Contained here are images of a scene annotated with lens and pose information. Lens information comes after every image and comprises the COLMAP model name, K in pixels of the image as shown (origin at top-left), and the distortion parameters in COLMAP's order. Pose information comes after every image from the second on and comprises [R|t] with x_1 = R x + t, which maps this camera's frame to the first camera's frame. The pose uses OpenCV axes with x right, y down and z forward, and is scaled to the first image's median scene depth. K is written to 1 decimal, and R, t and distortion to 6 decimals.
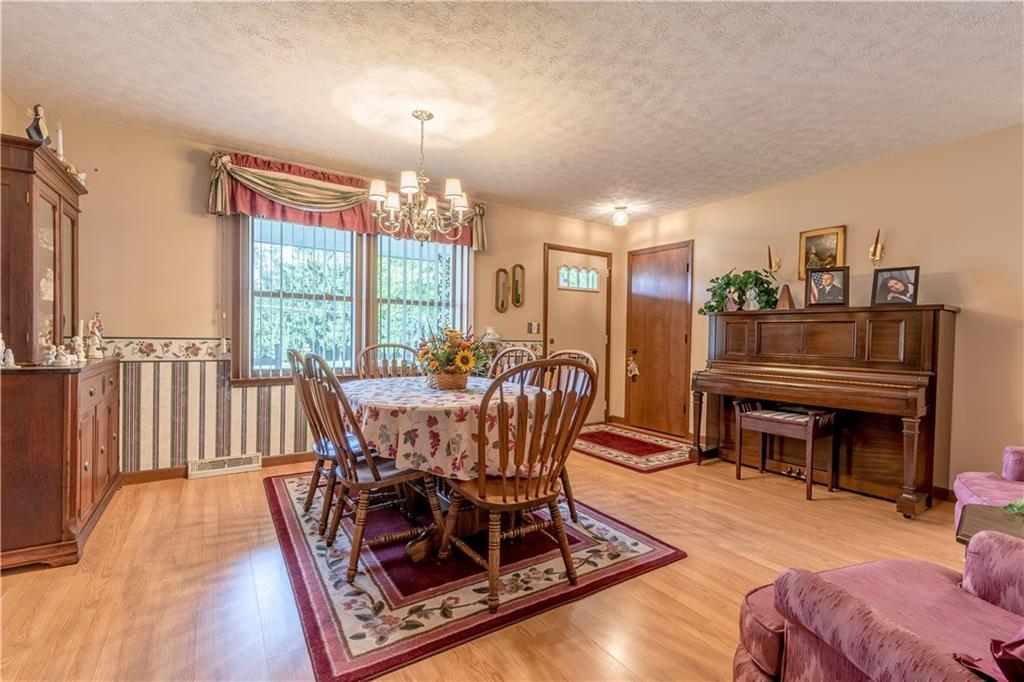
lens RADIAL K [[461.3, 0, 518.6], [0, 461.3, 341.9], [0, 0, 1]] dist [0.005463, 0.000544]
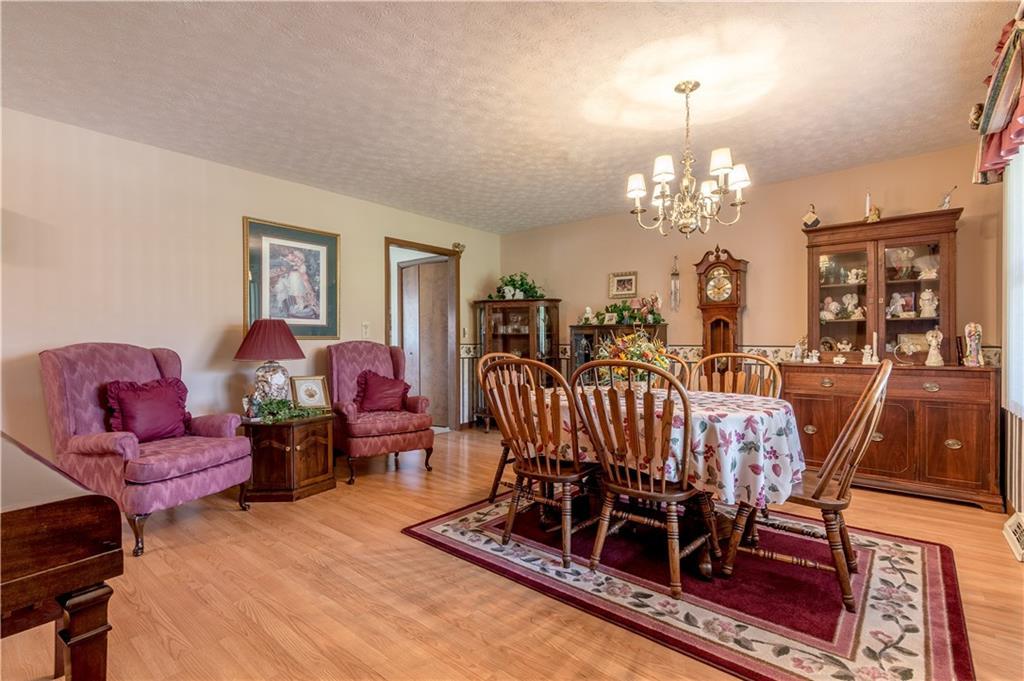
lens RADIAL K [[461.3, 0, 515.4], [0, 461.3, 342.2], [0, 0, 1]] dist [0.005463, 0.000544]
pose [[-0.955209, -0.010498, -0.295745, 0.419942], [-0.013543, 0.999874, 0.008250, -0.022632], [0.295622, 0.011885, -0.955231, 2.085007]]
